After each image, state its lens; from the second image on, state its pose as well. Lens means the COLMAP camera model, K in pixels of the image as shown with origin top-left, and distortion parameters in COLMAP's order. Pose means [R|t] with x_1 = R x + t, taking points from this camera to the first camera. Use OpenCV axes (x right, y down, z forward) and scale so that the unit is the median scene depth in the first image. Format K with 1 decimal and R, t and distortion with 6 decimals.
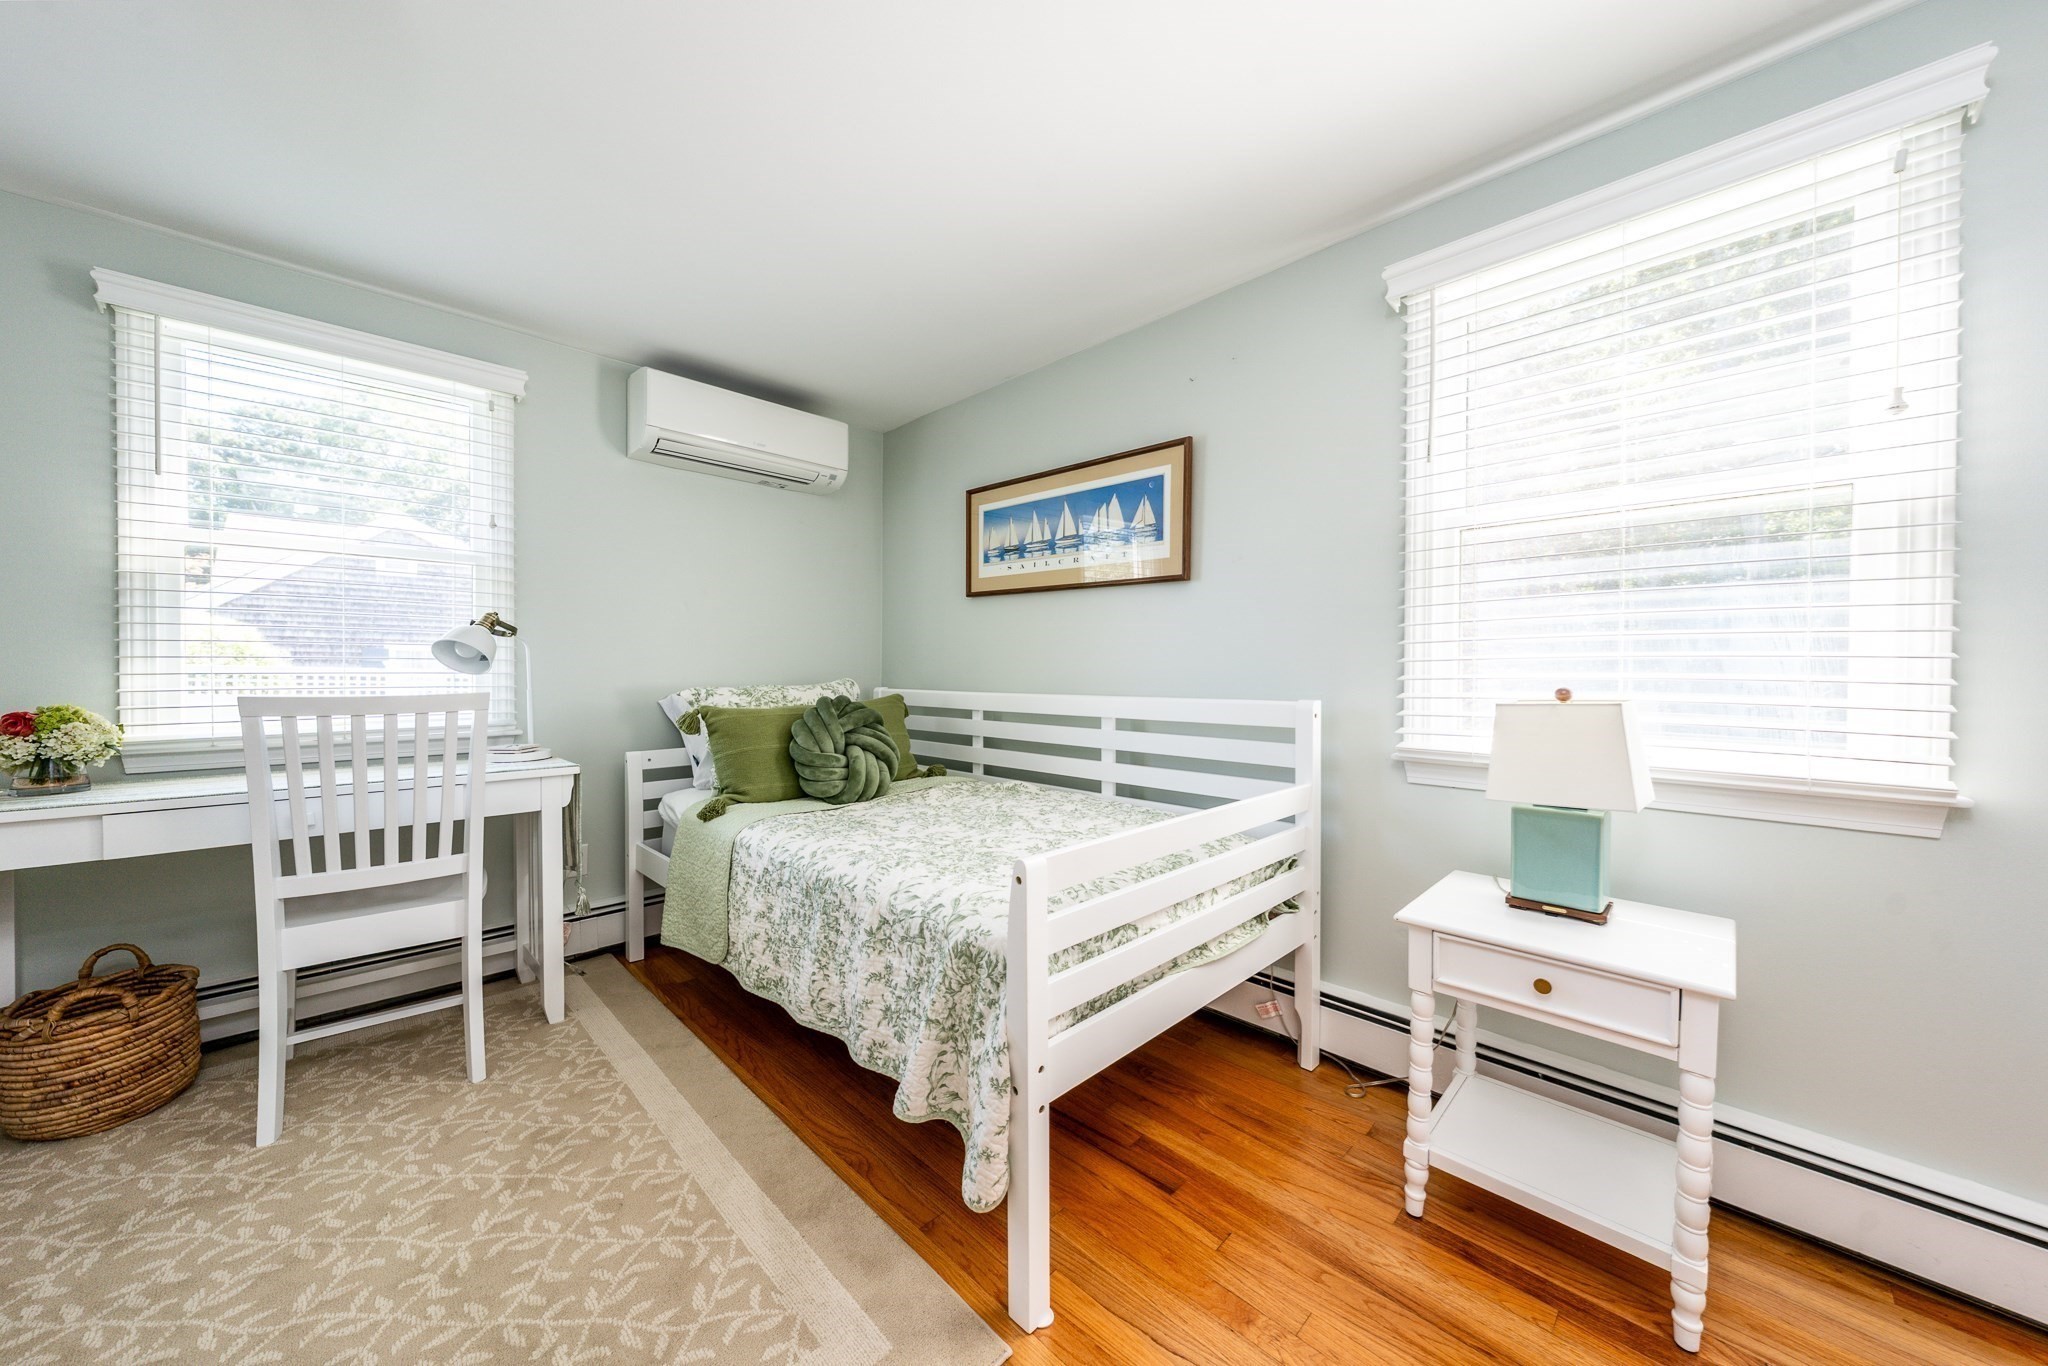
lens RADIAL K [[710.0, 0, 1024.0], [0, 710.0, 683.0], [0, 0, 1]] dist [-0.000428, 0.000003]
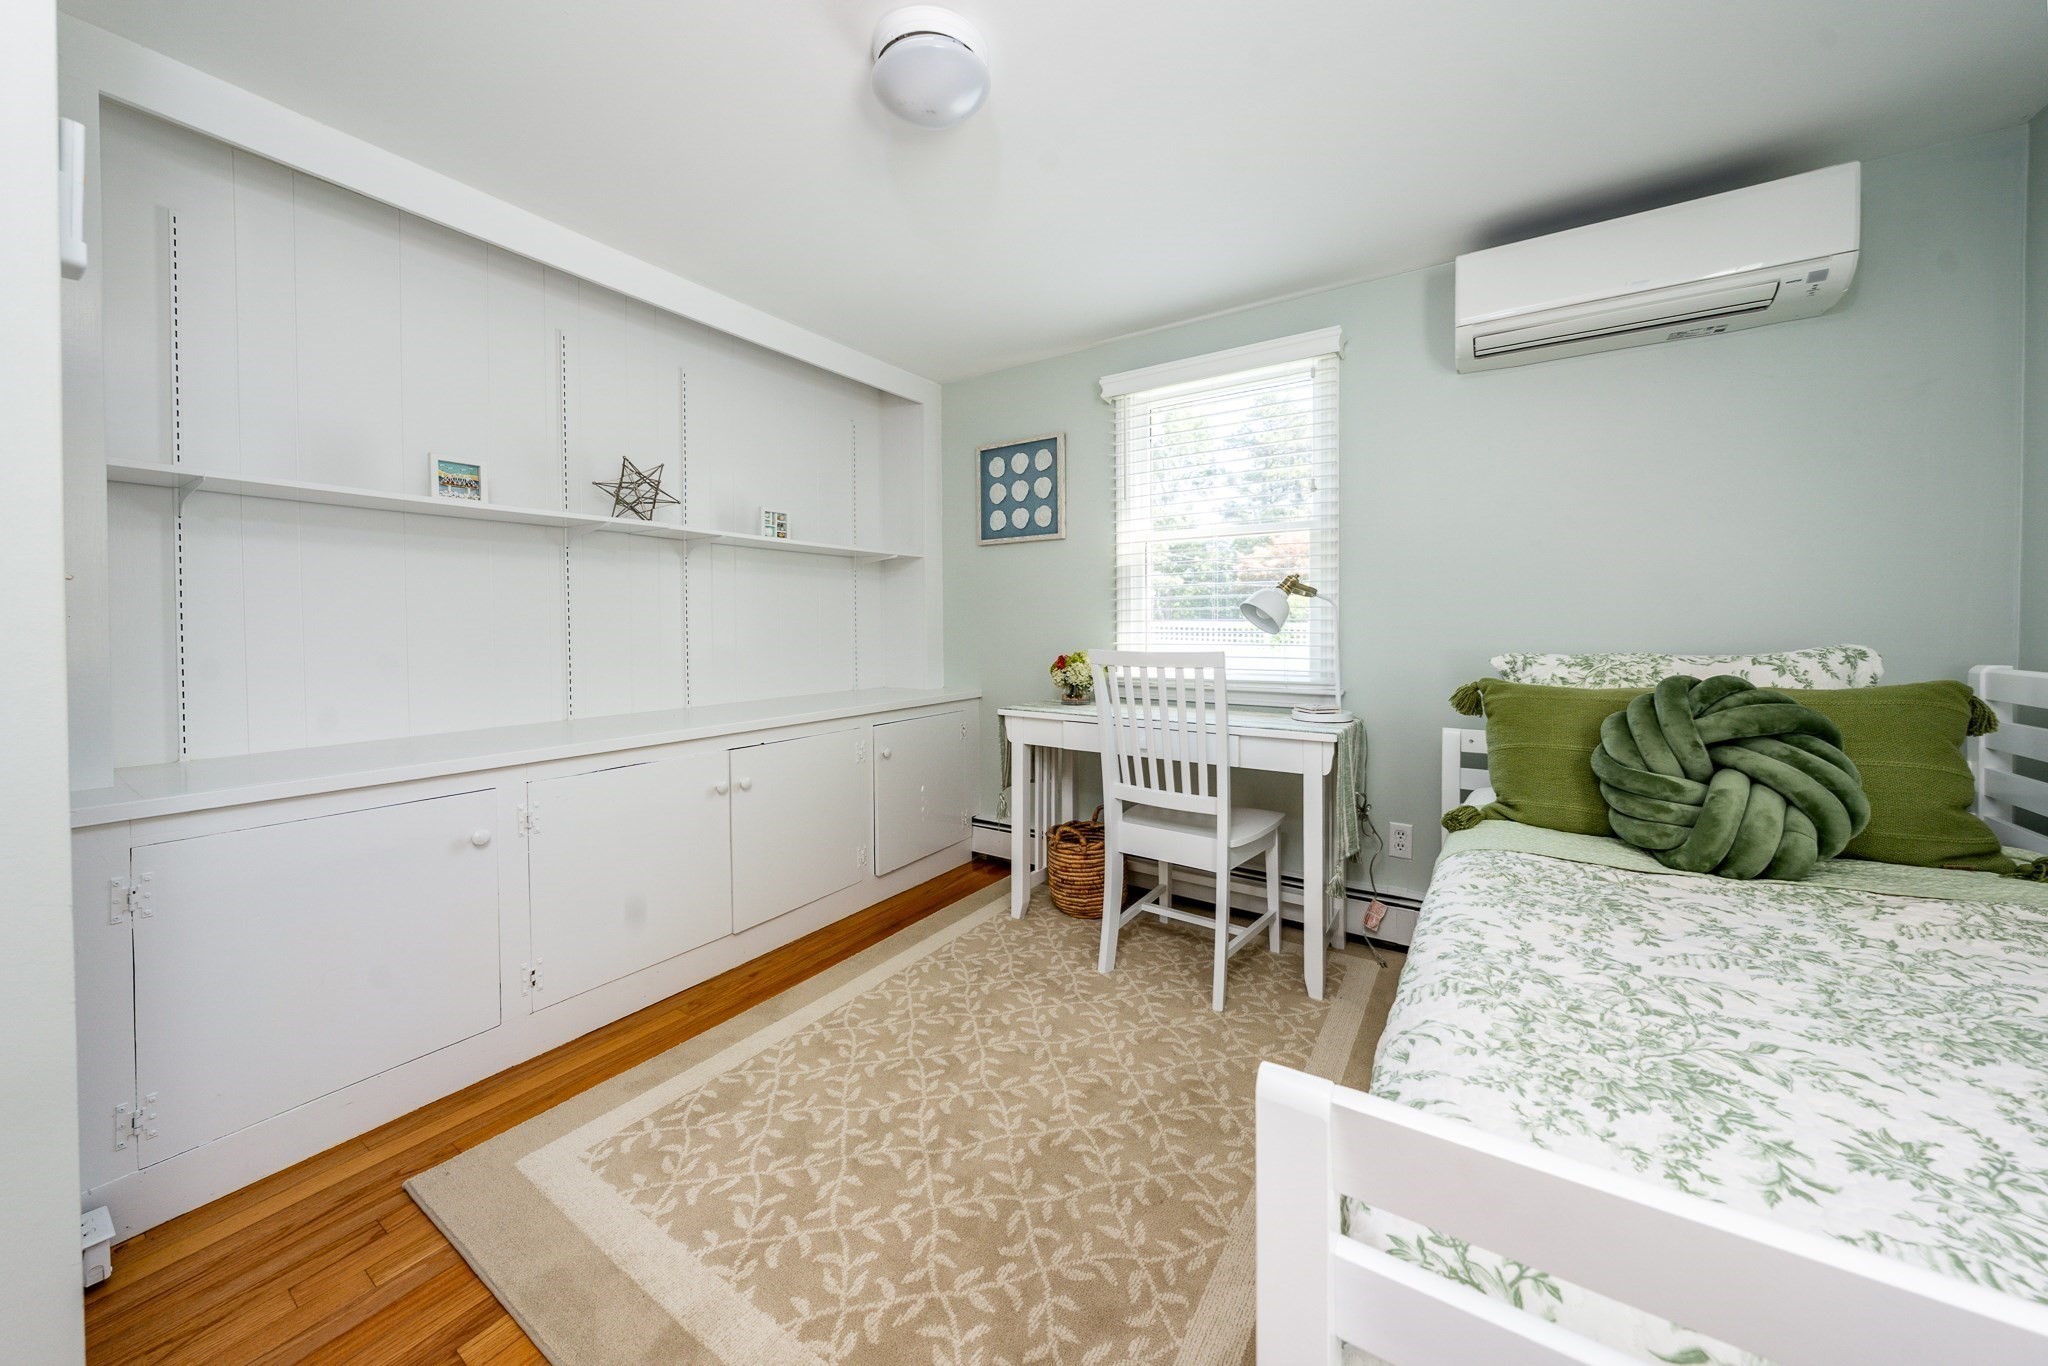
lens RADIAL K [[732.3, 0, 1021.3], [0, 732.3, 635.5], [0, 0, 1]] dist [-0.001485, -0.000124]
pose [[0.204295, 0.009520, -0.978863, 0.260100], [-0.013513, 0.999885, 0.006904, -0.014744], [0.978816, 0.011817, 0.204400, 0.473489]]
